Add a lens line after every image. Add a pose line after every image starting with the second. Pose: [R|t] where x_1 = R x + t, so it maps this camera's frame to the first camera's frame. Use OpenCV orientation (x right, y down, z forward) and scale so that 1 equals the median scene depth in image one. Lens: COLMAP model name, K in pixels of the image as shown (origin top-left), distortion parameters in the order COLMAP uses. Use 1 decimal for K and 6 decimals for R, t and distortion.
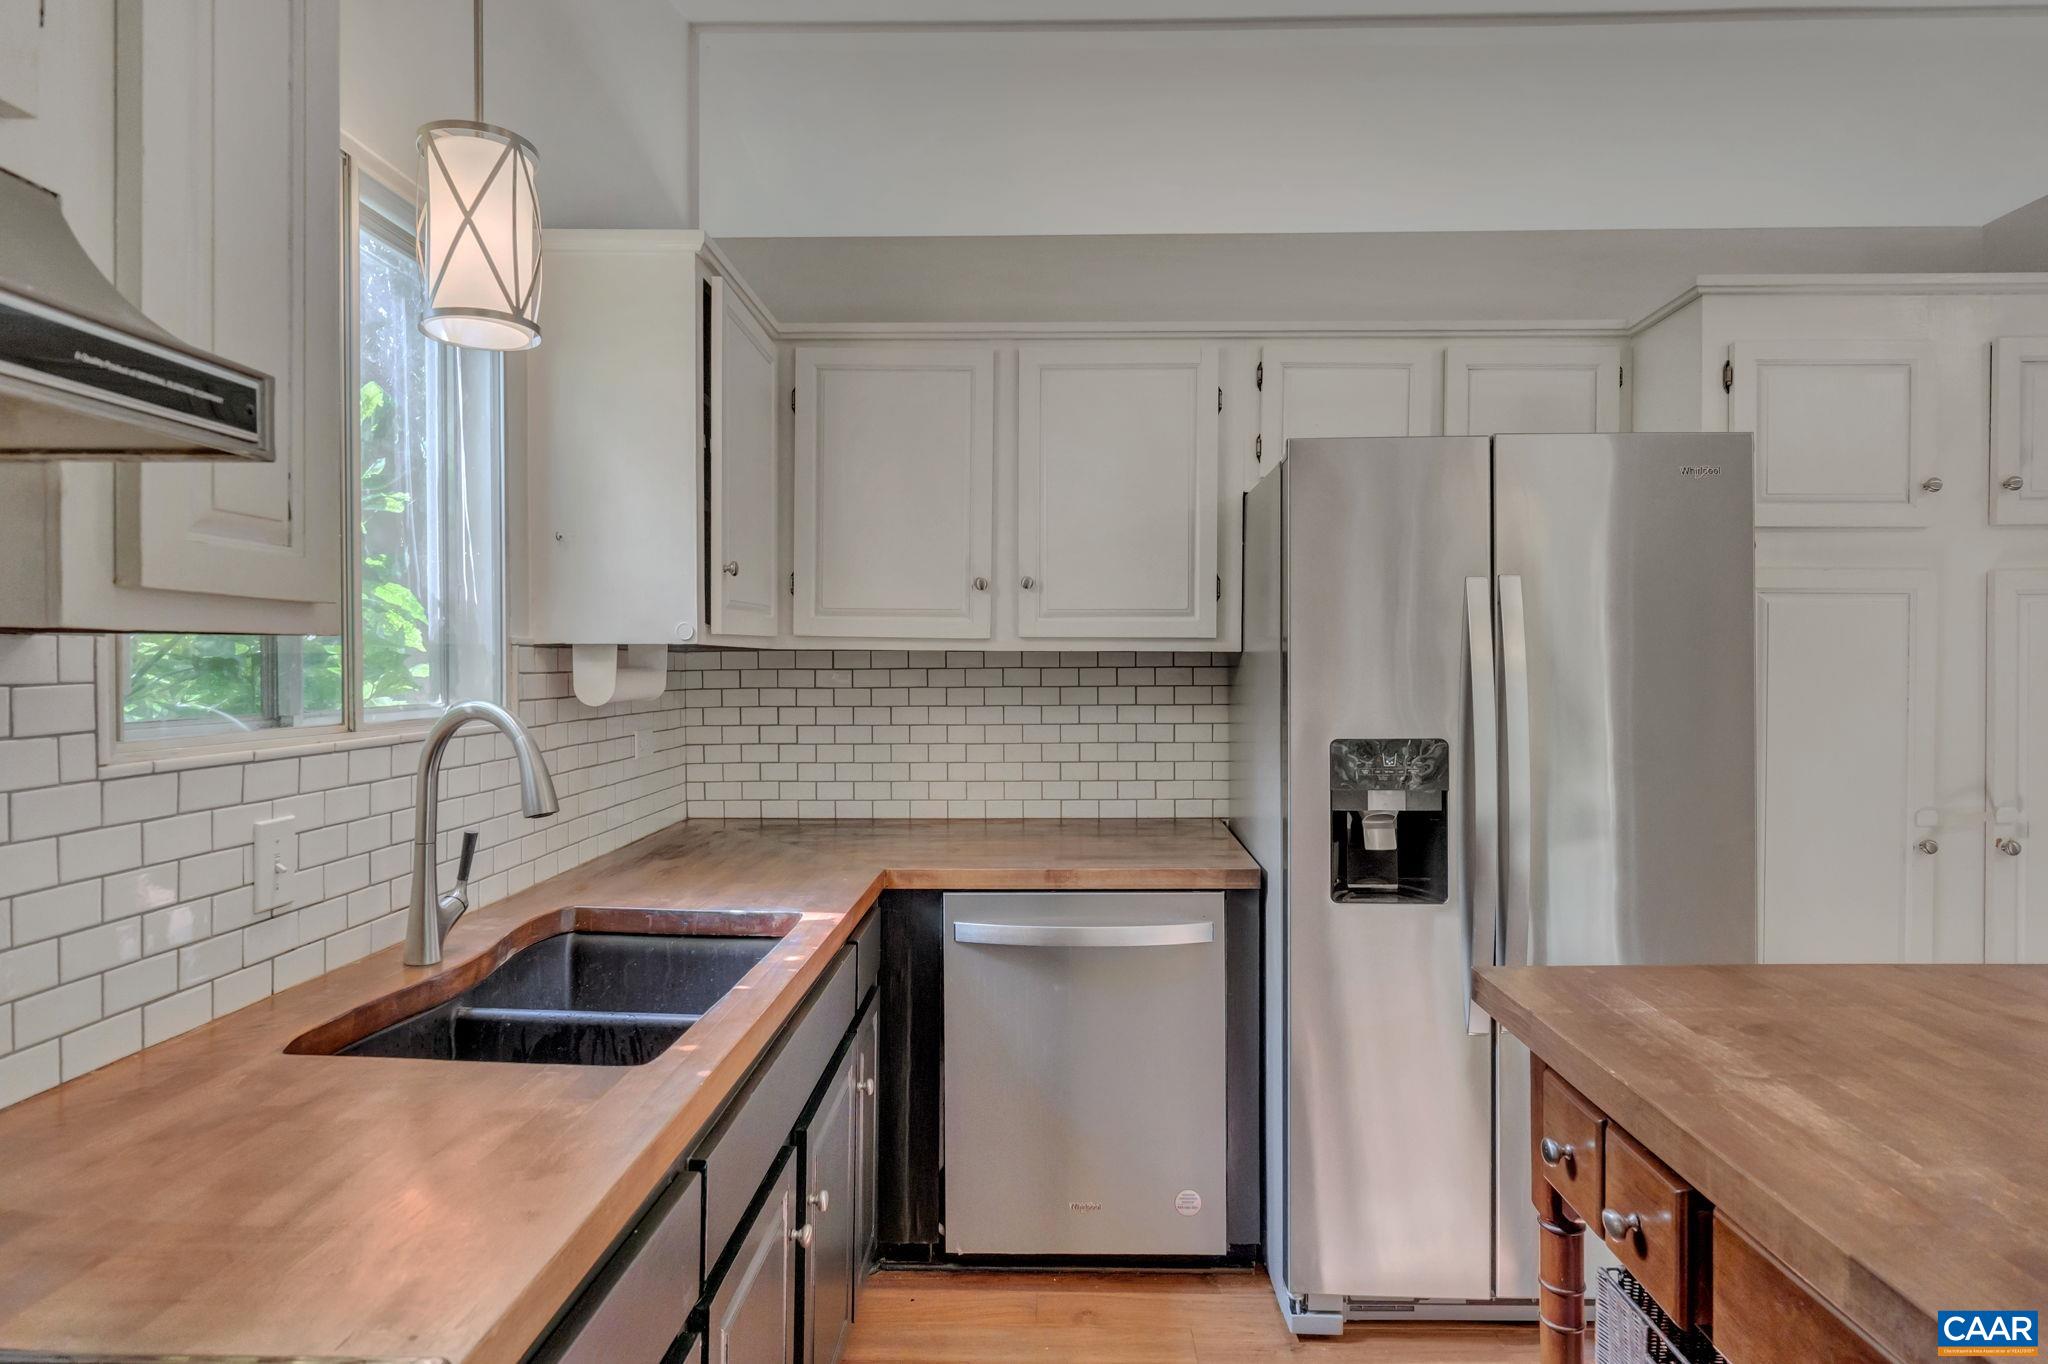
lens RADIAL K [[1109.0, 0, 1036.0], [0, 1109.0, 678.1], [0, 0, 1]] dist [-0.001995, -0.000356]
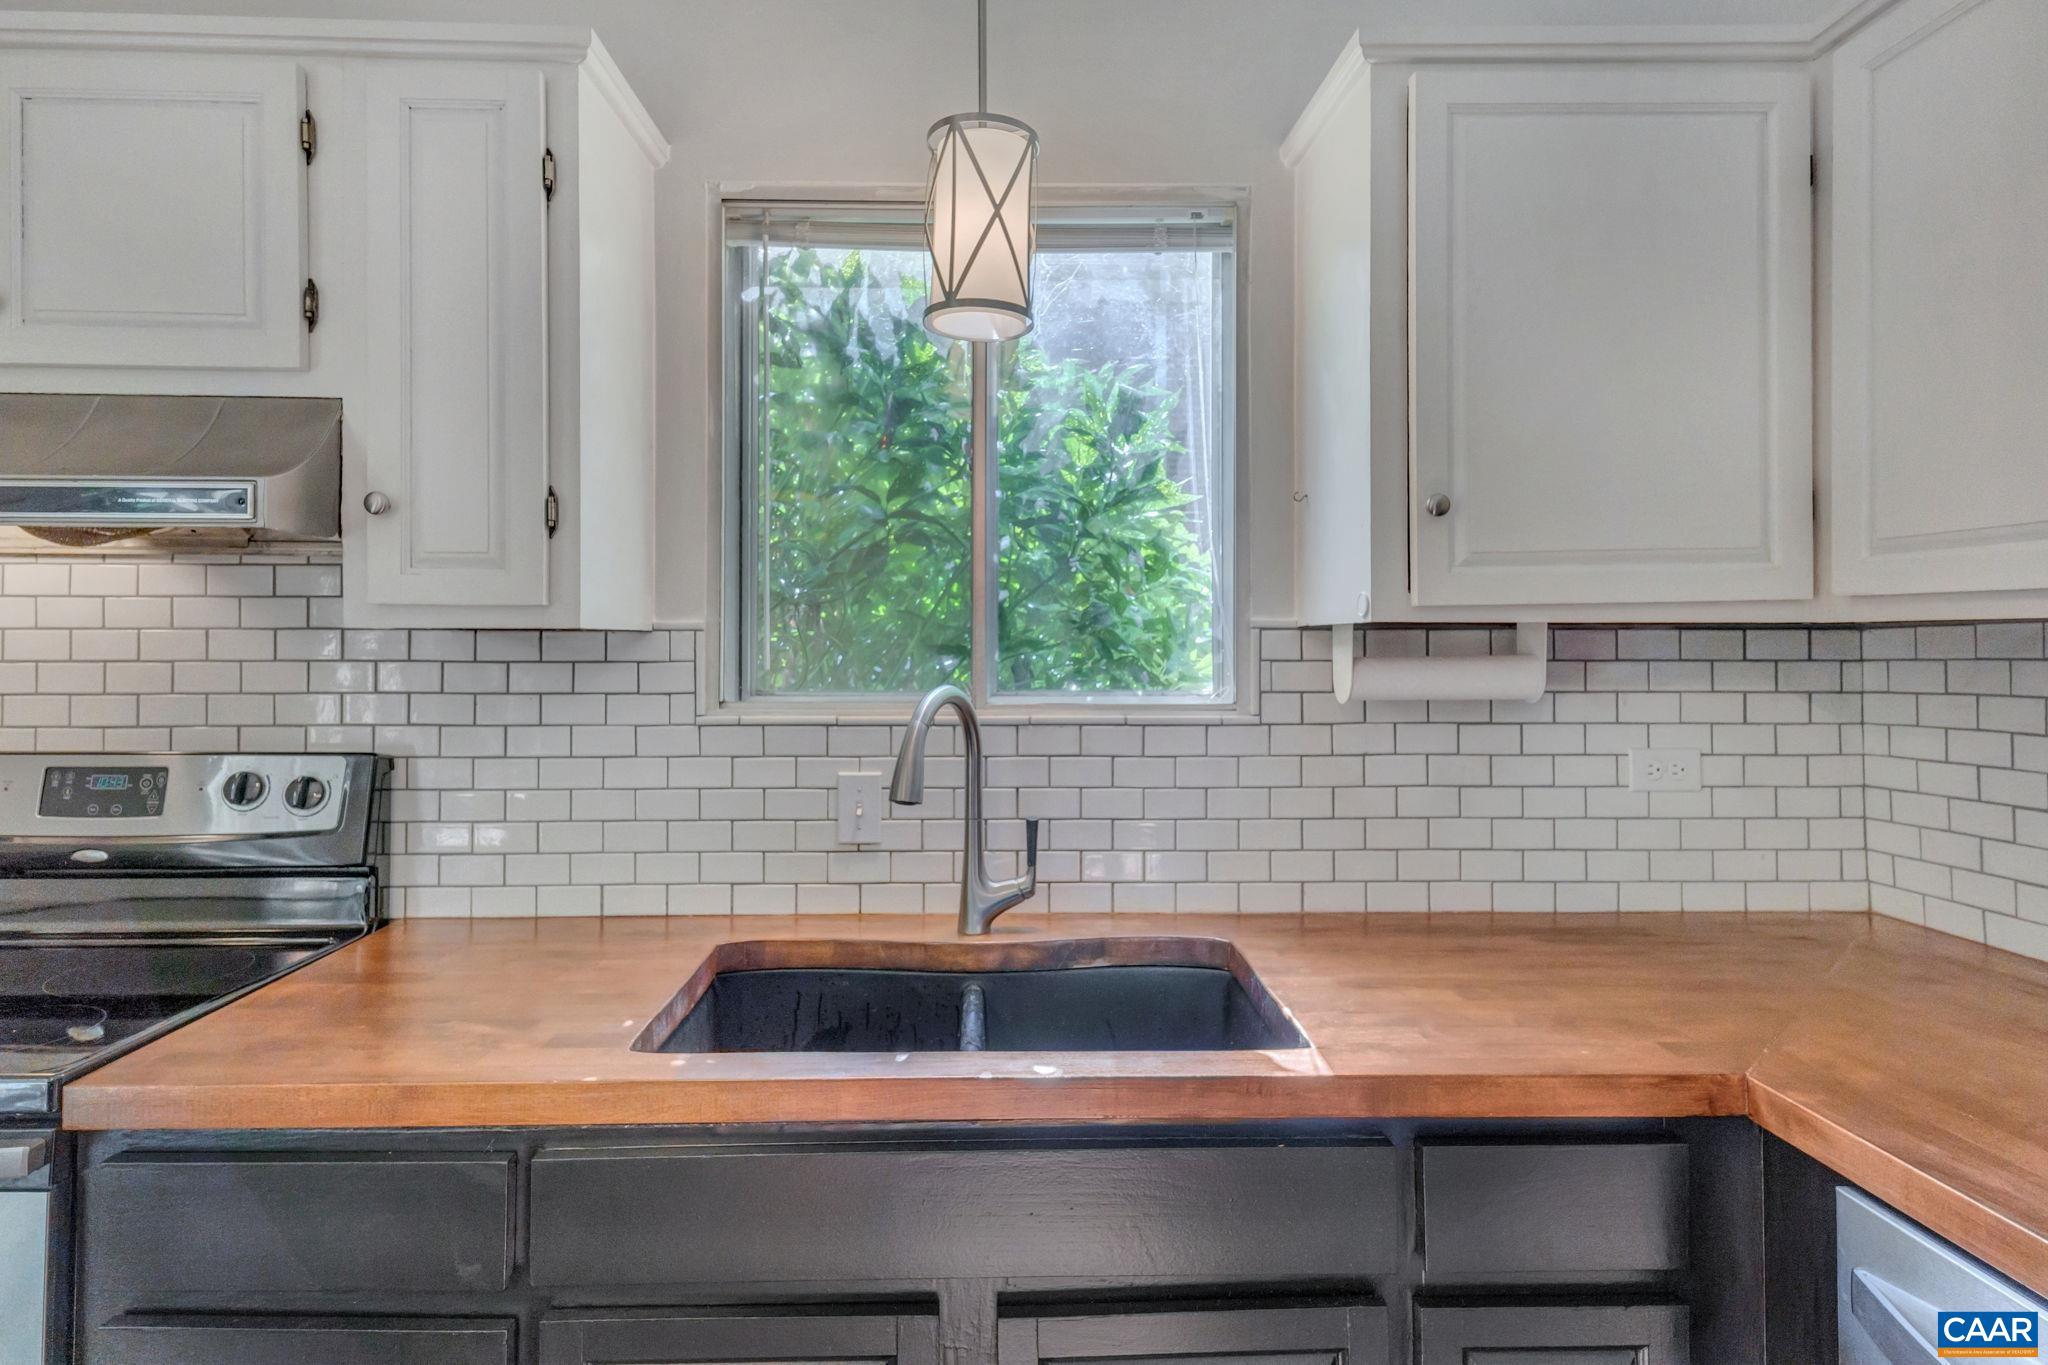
lens RADIAL K [[1116.8, 0, 998.7], [0, 1116.8, 635.5], [0, 0, 1]] dist [0.019806, 0.000711]
pose [[0.059053, -0.015936, -0.998128, 0.379058], [-0.013901, 0.999762, -0.016784, -0.005721], [0.998158, 0.014866, 0.058817, 0.699162]]
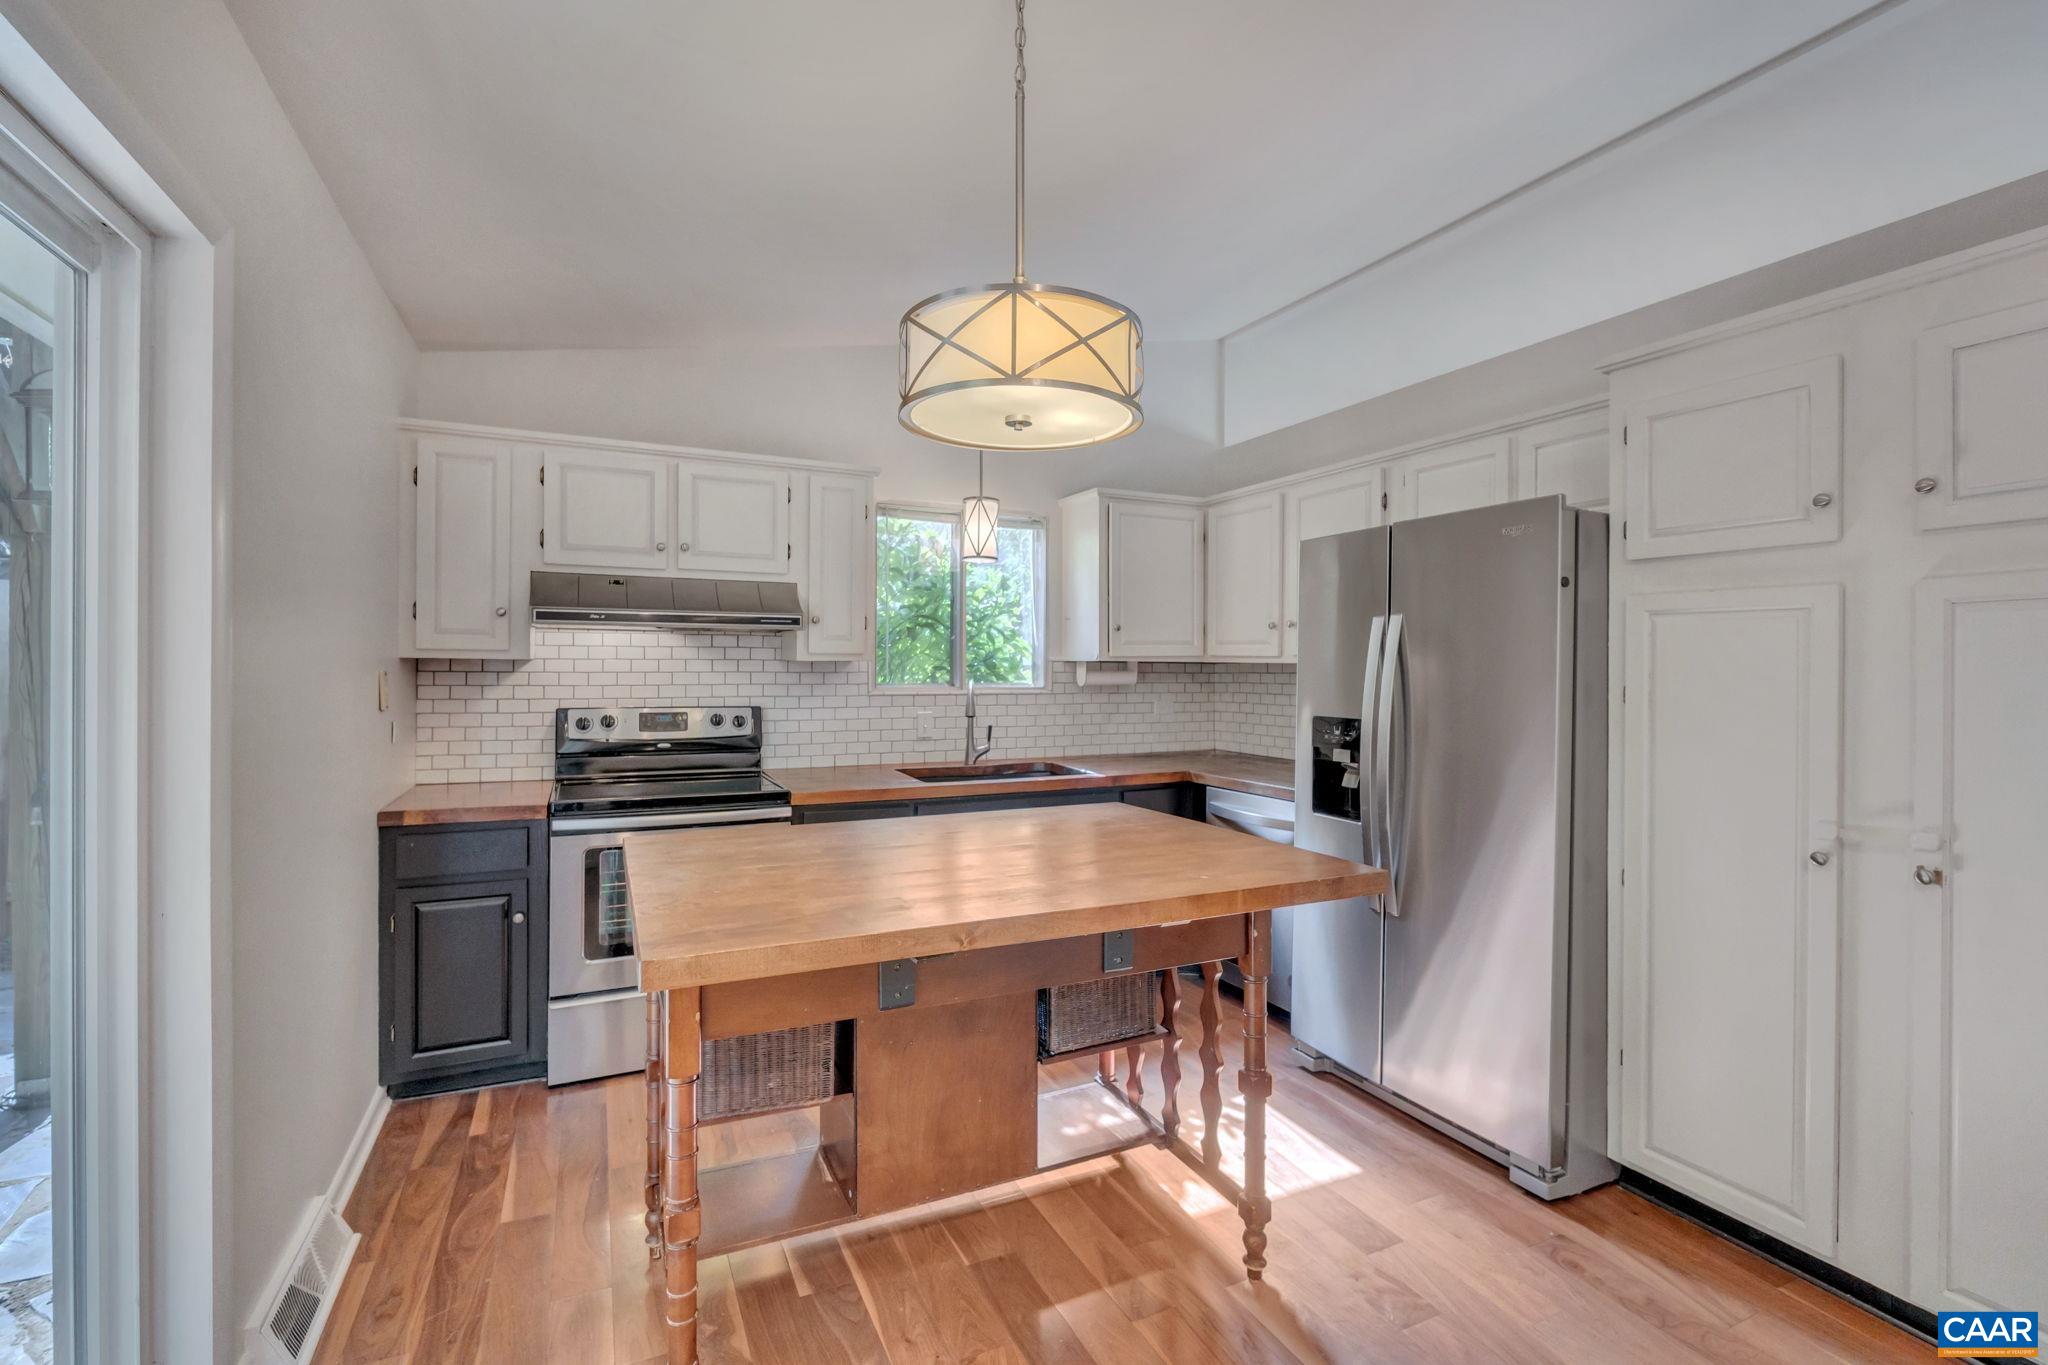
lens RADIAL K [[870.5, 0, 1019.5], [0, 870.5, 673.4], [0, 0, 1]] dist [0.000982, 0.000134]
pose [[0.467759, 0.010310, -0.883796, 1.225519], [-0.017981, 0.999836, 0.002147, -0.004978], [0.883673, 0.014887, 0.467868, -0.018009]]
